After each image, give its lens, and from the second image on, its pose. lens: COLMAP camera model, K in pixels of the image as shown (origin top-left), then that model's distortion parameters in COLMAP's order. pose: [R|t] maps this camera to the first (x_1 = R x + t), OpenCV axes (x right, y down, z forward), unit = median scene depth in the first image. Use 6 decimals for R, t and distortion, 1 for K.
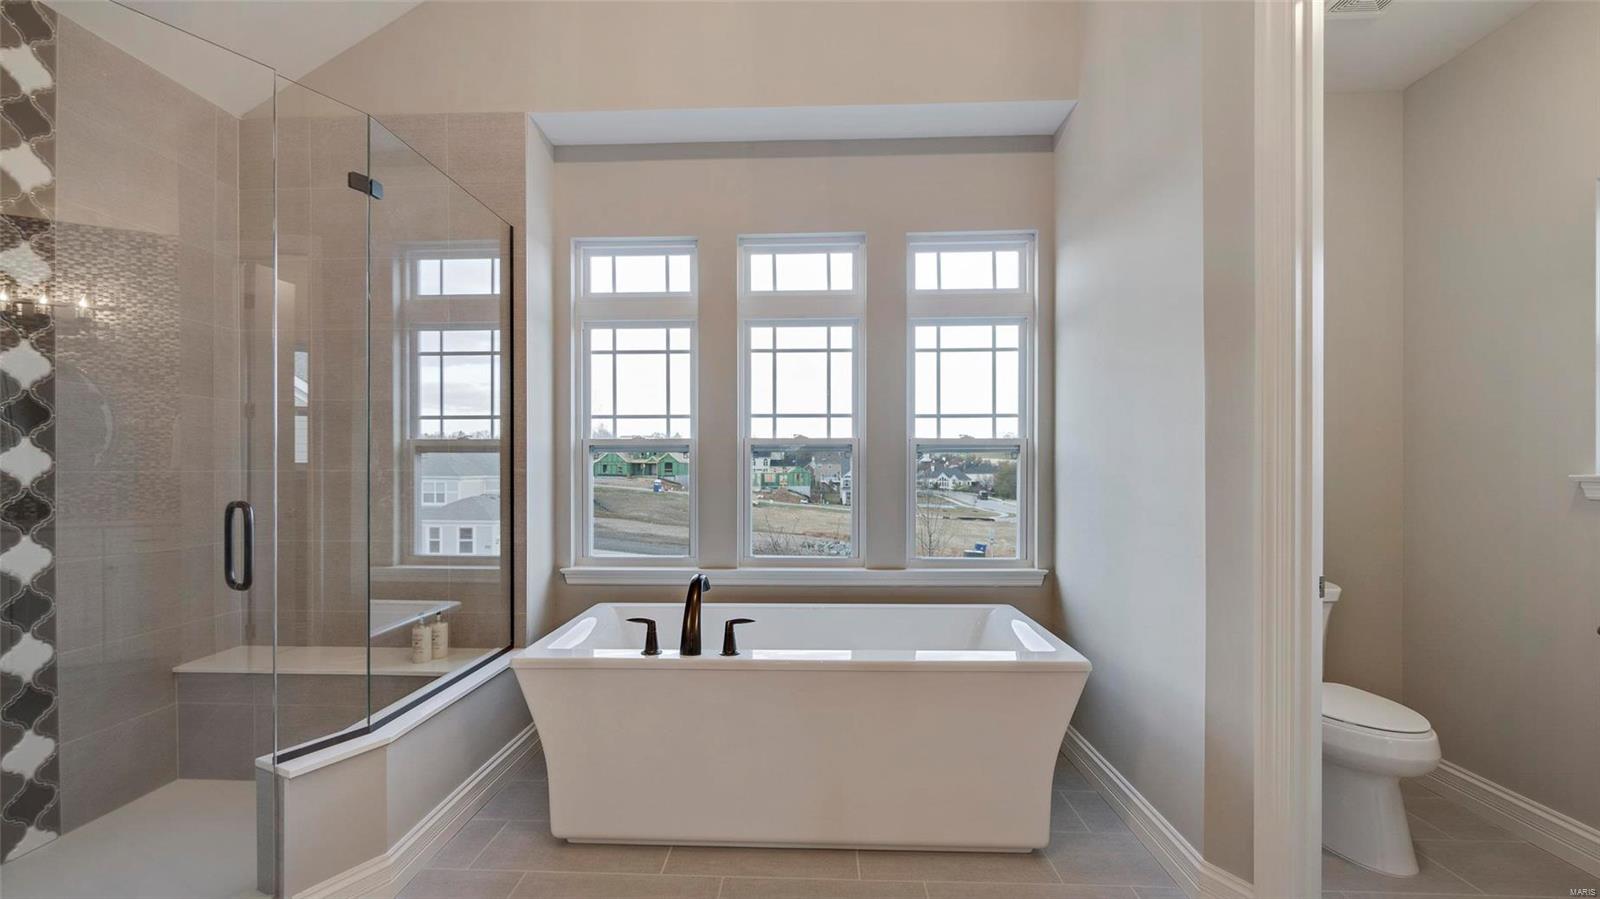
lens RADIAL K [[689.8, 0, 794.0], [0, 689.8, 473.4], [0, 0, 1]] dist [-0.013891, -0.000180]
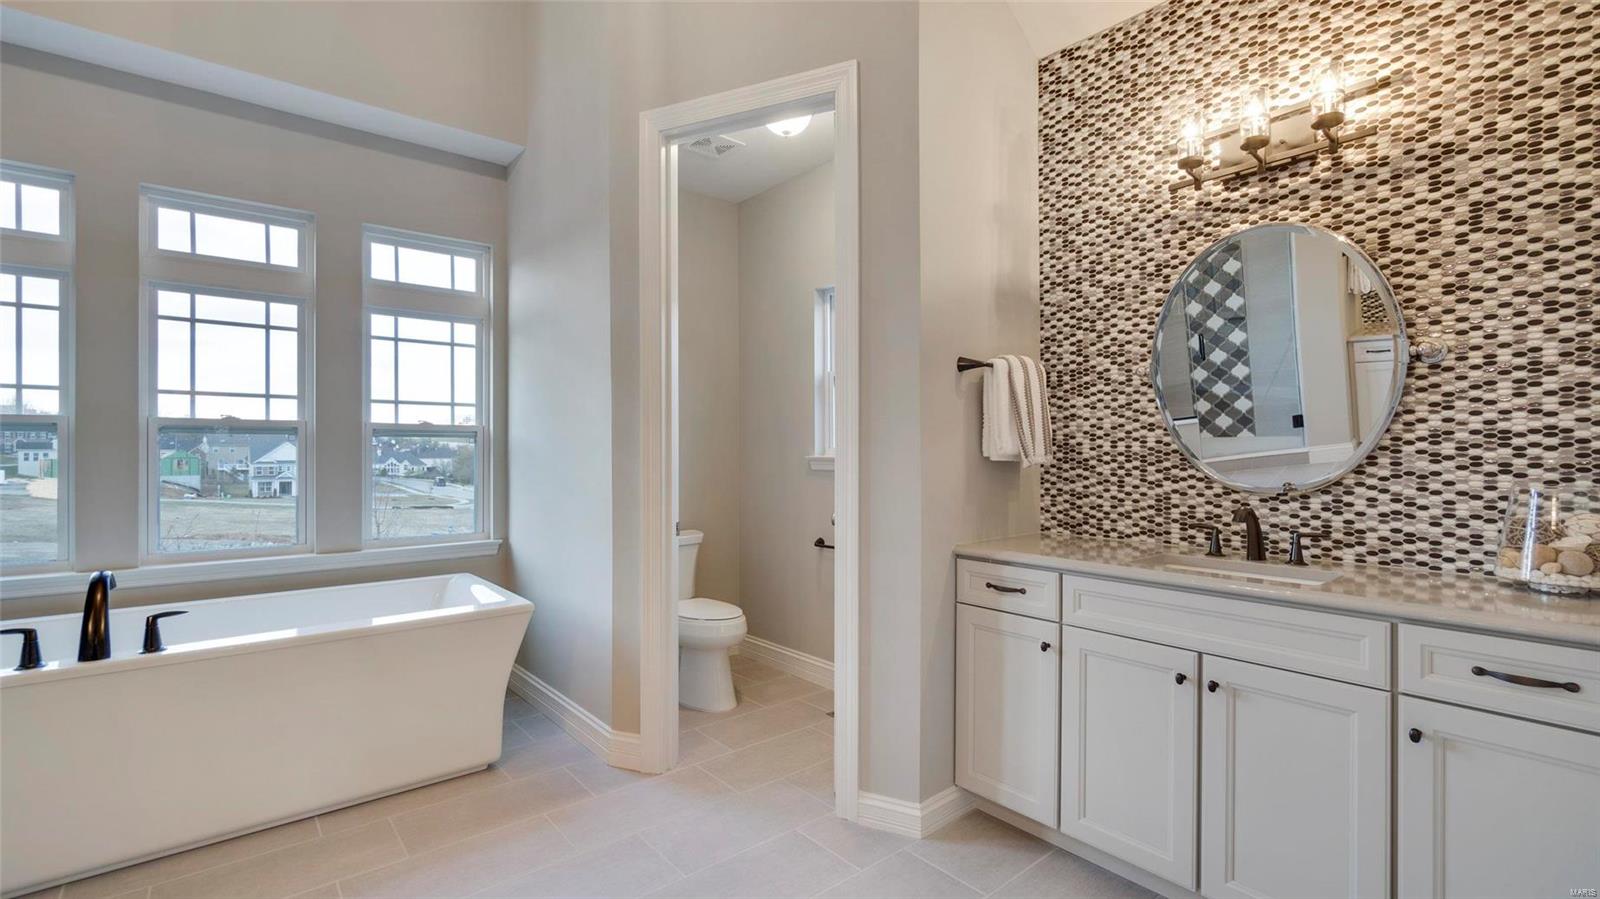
lens RADIAL K [[704.2, 0, 774.2], [0, 704.2, 453.5], [0, 0, 1]] dist [-0.001906, -0.000305]
pose [[0.757816, -0.000089, 0.652468, -0.055900], [0.003997, 0.999982, -0.004506, 0.002159], [-0.652456, 0.006023, 0.757803, -0.194626]]
